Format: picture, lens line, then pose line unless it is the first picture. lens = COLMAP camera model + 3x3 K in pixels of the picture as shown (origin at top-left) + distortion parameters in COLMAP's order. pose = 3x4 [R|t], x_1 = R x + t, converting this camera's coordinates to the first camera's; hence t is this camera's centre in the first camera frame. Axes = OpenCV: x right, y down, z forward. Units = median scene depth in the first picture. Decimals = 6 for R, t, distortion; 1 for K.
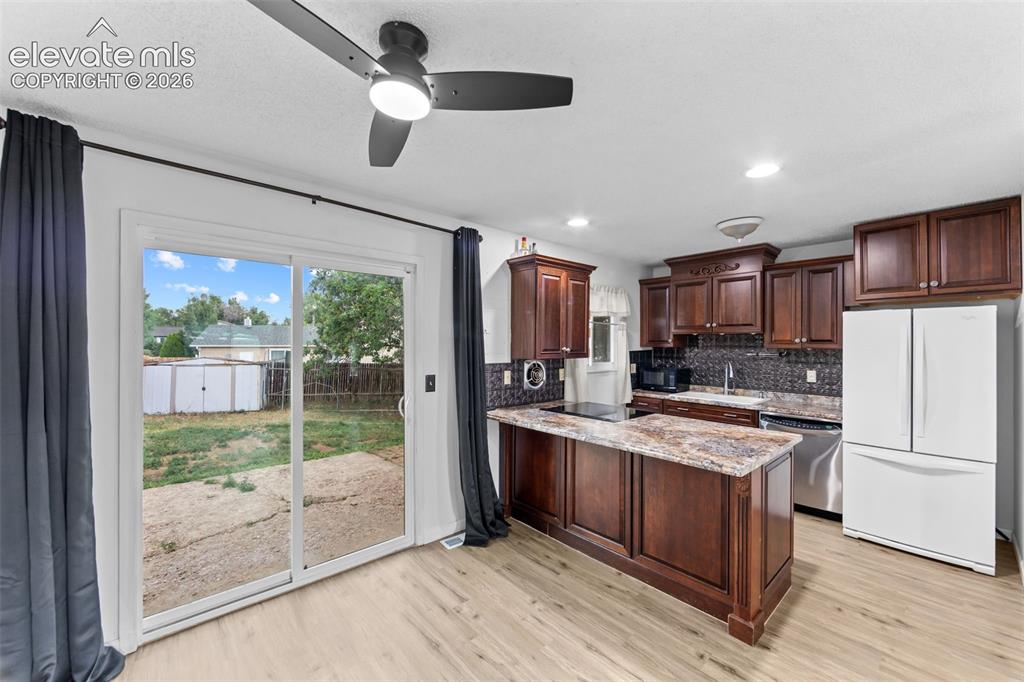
lens RADIAL K [[404.4, 0, 510.3], [0, 404.4, 345.8], [0, 0, 1]] dist [-0.000037, 0.000037]
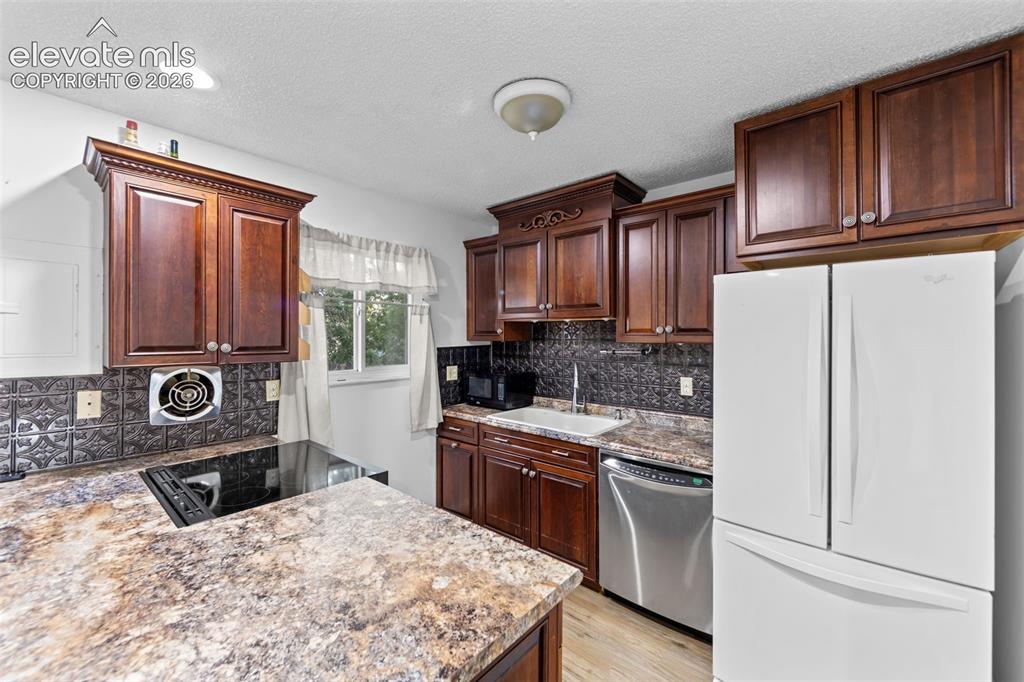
lens RADIAL K [[405.7, 0, 512.0], [0, 405.7, 341.0], [0, 0, 1]] dist [-0.000315, -0.000137]
pose [[0.991187, -0.002335, 0.132452, 0.413125], [0.001823, 0.999990, 0.003990, 0.000440], [-0.132460, -0.003713, 0.991181, 0.426968]]
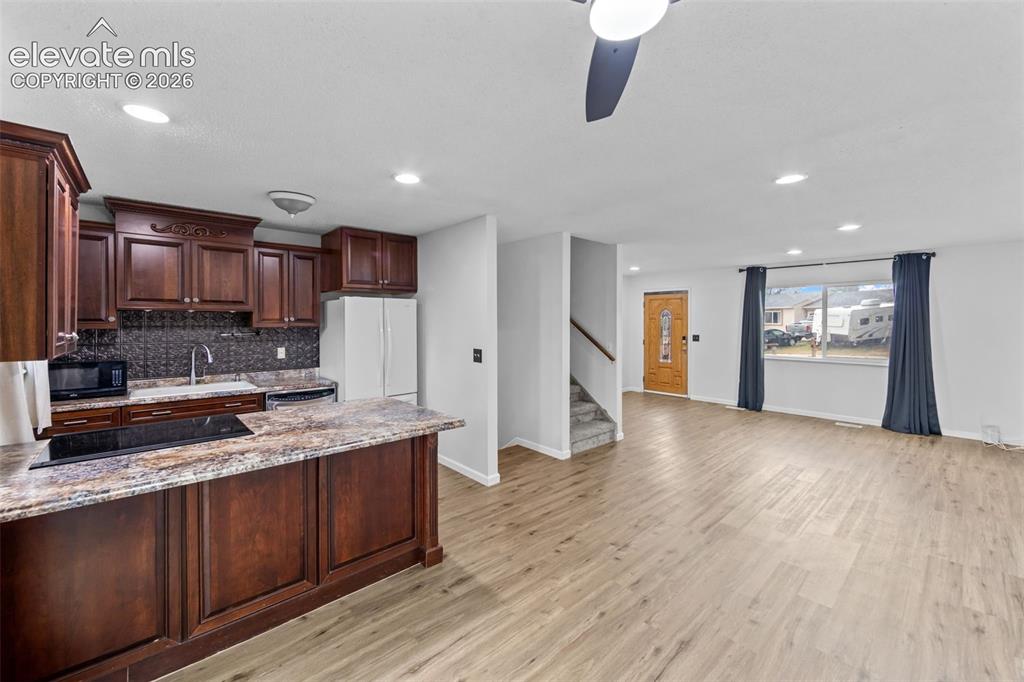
lens RADIAL K [[405.7, 0, 512.0], [0, 405.7, 341.0], [0, 0, 1]] dist [-0.000315, -0.000137]
pose [[-0.002516, -0.051042, 0.998693, -0.348063], [0.006124, 0.998677, 0.051057, -0.007823], [-0.999978, 0.006244, -0.002200, 0.421734]]
